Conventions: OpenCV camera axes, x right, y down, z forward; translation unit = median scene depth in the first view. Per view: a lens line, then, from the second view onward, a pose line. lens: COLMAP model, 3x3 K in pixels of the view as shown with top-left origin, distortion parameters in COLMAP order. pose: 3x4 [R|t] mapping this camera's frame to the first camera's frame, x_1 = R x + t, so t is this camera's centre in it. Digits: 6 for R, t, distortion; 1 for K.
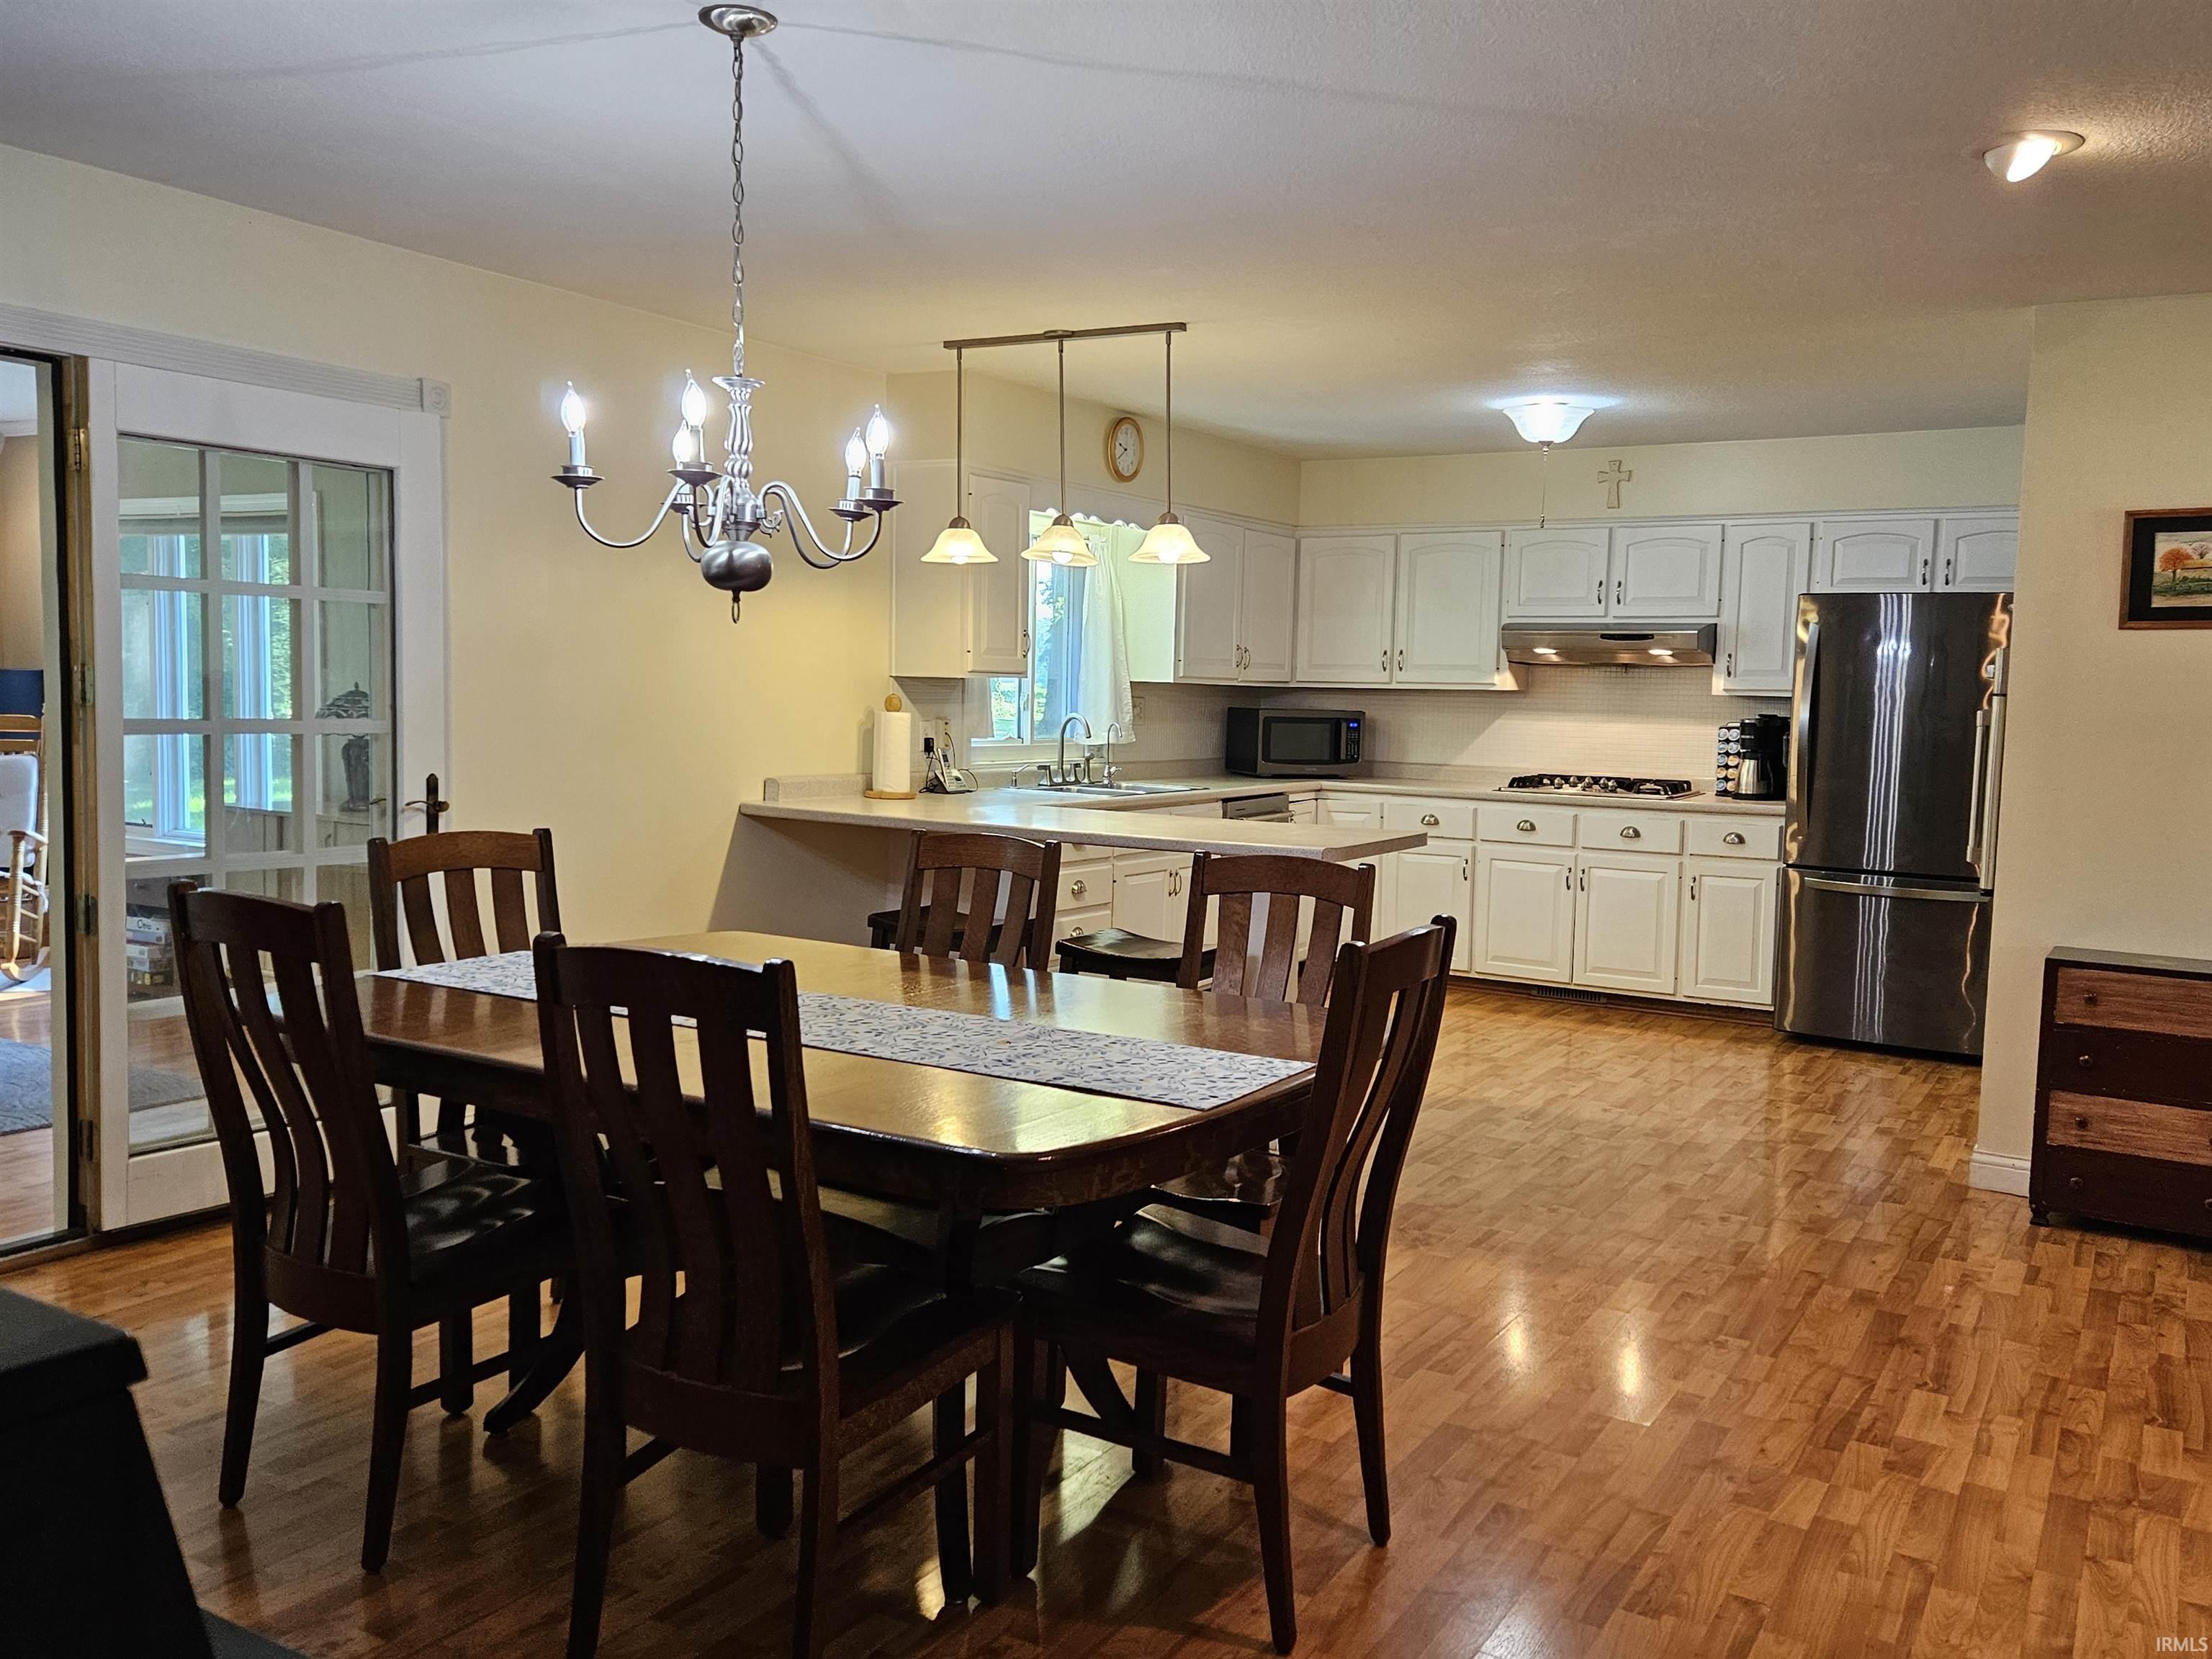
lens RADIAL K [[1796.6, 0, 1106.0], [0, 1796.6, 829.5], [0, 0, 1]] dist [0.068742, -0.003983]
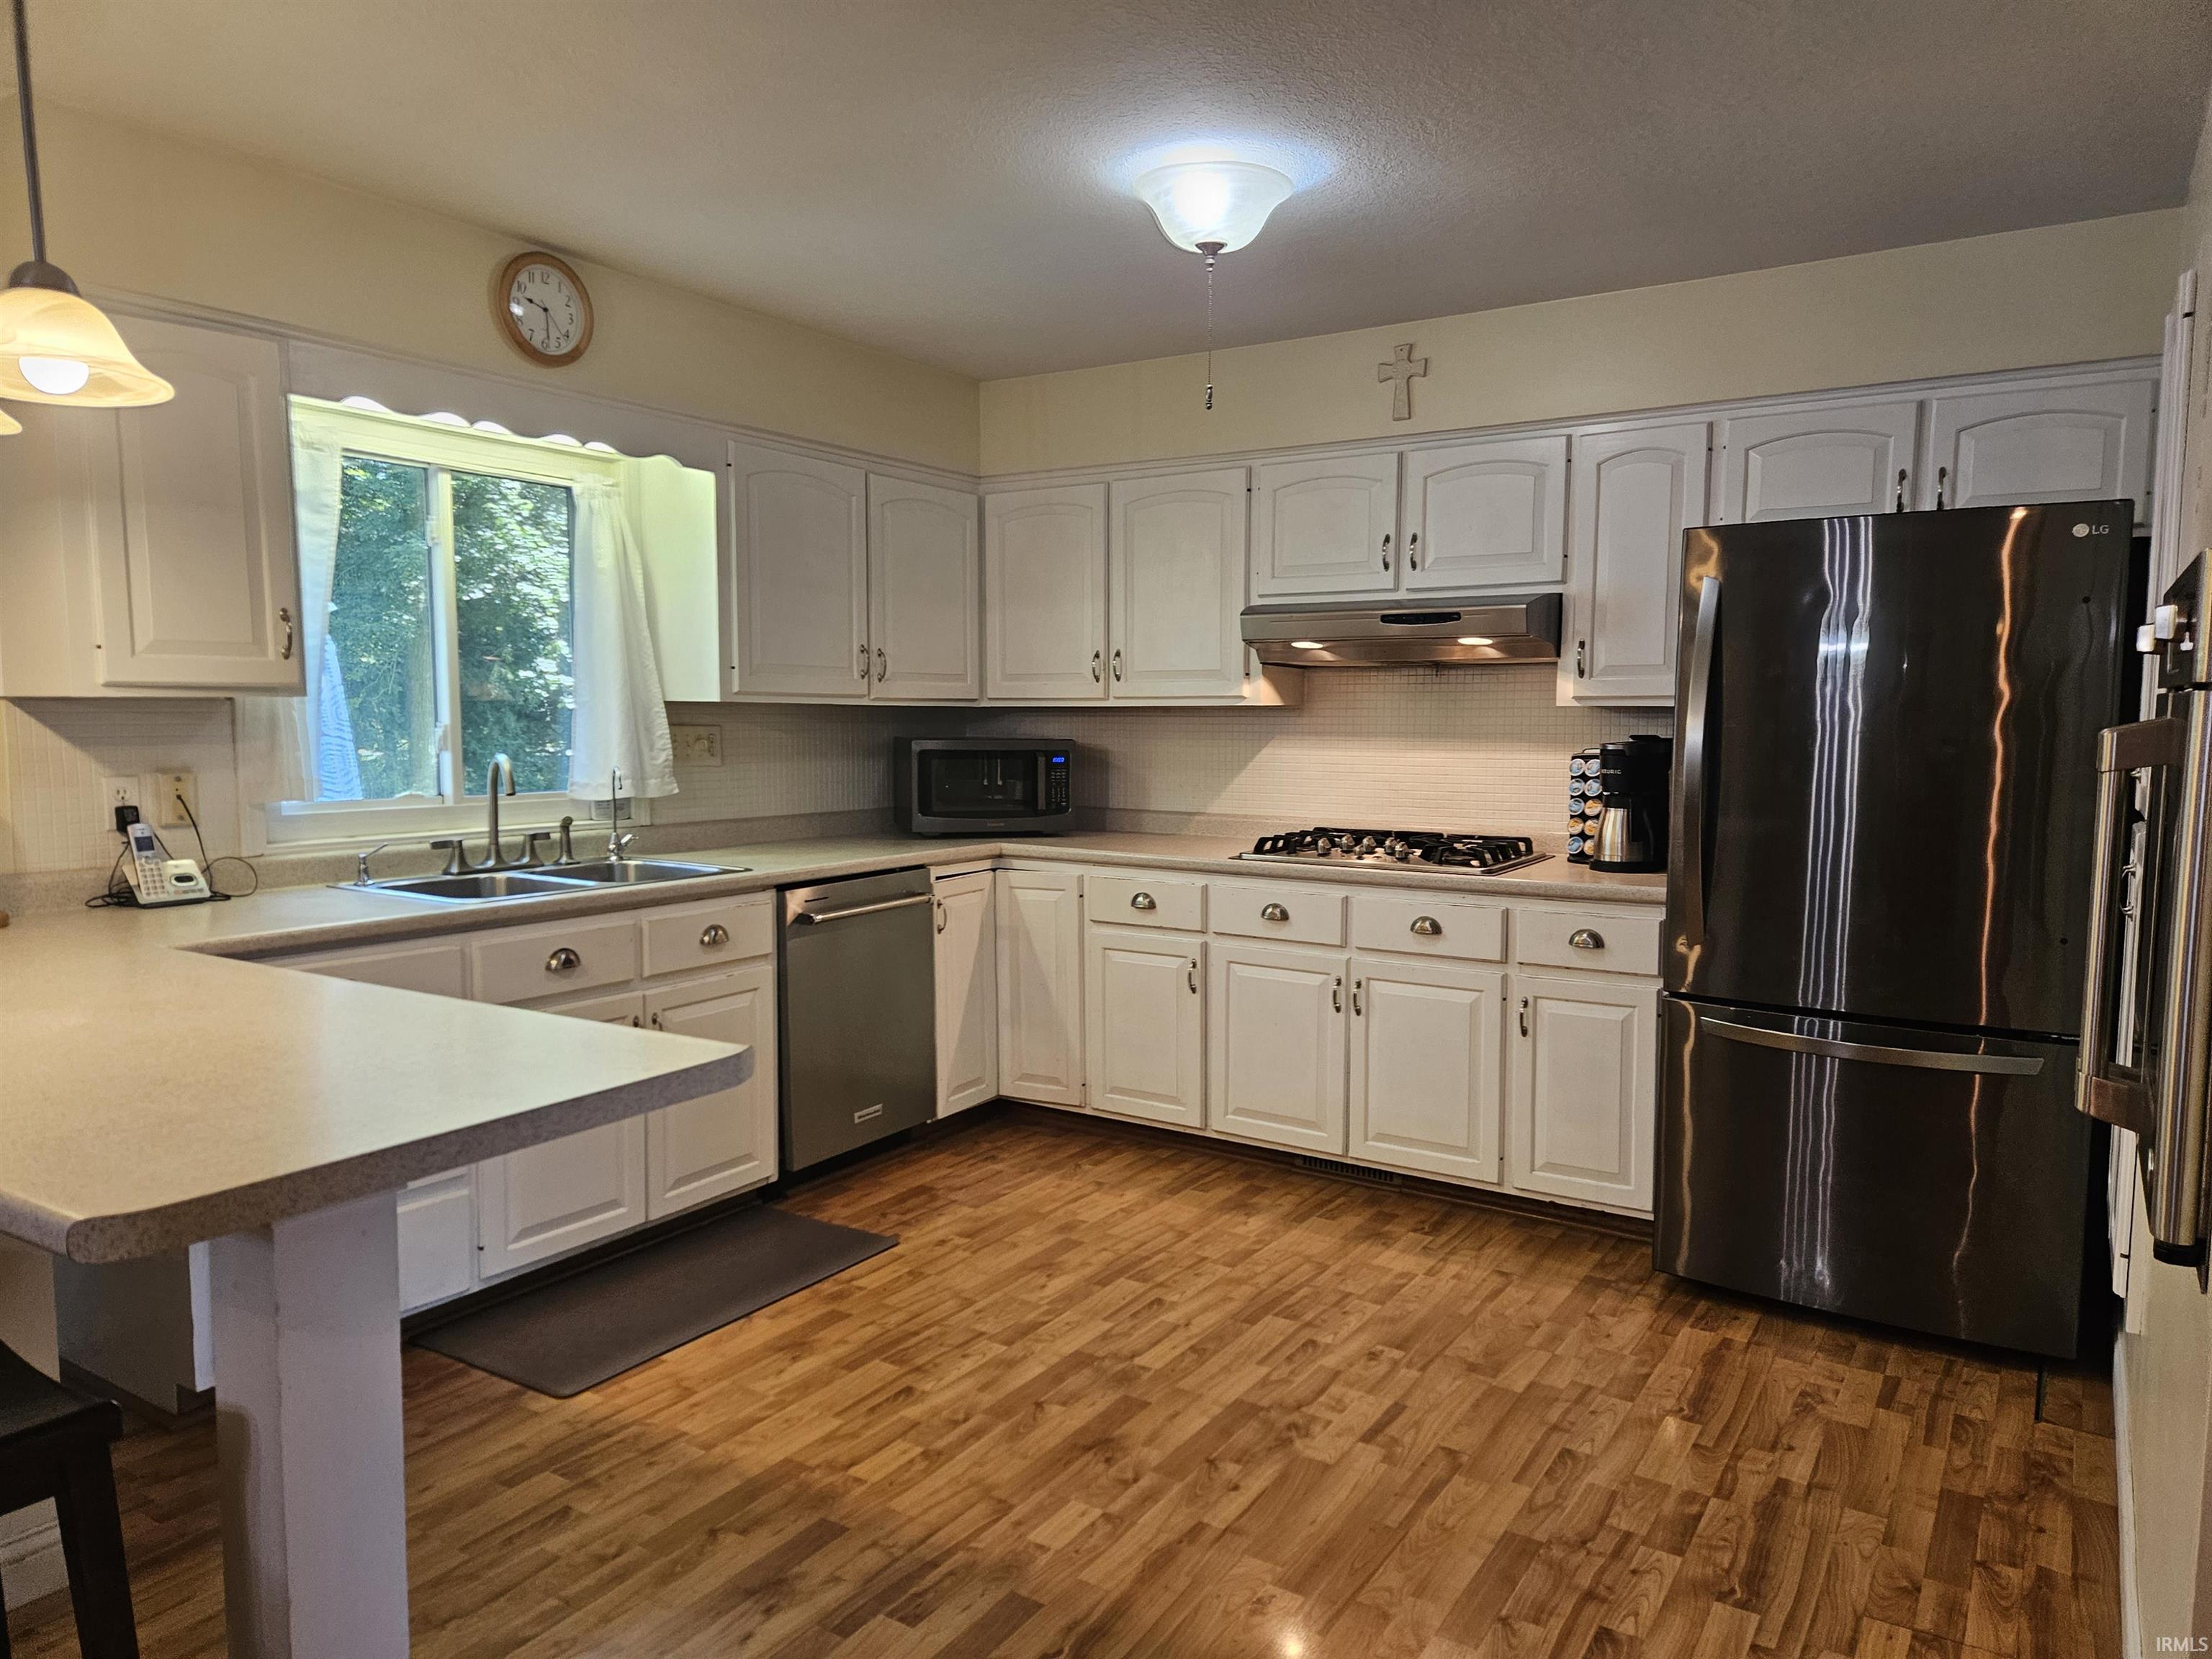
lens RADIAL K [[1477.8, 0, 1116.3], [0, 1477.8, 843.4], [0, 0, 1]] dist [0.132444, -0.162145]
pose [[0.999419, -0.017068, -0.029507, 0.193870], [0.017345, 0.999808, 0.009169, -0.033474], [0.029345, -0.009675, 0.999523, 0.467388]]
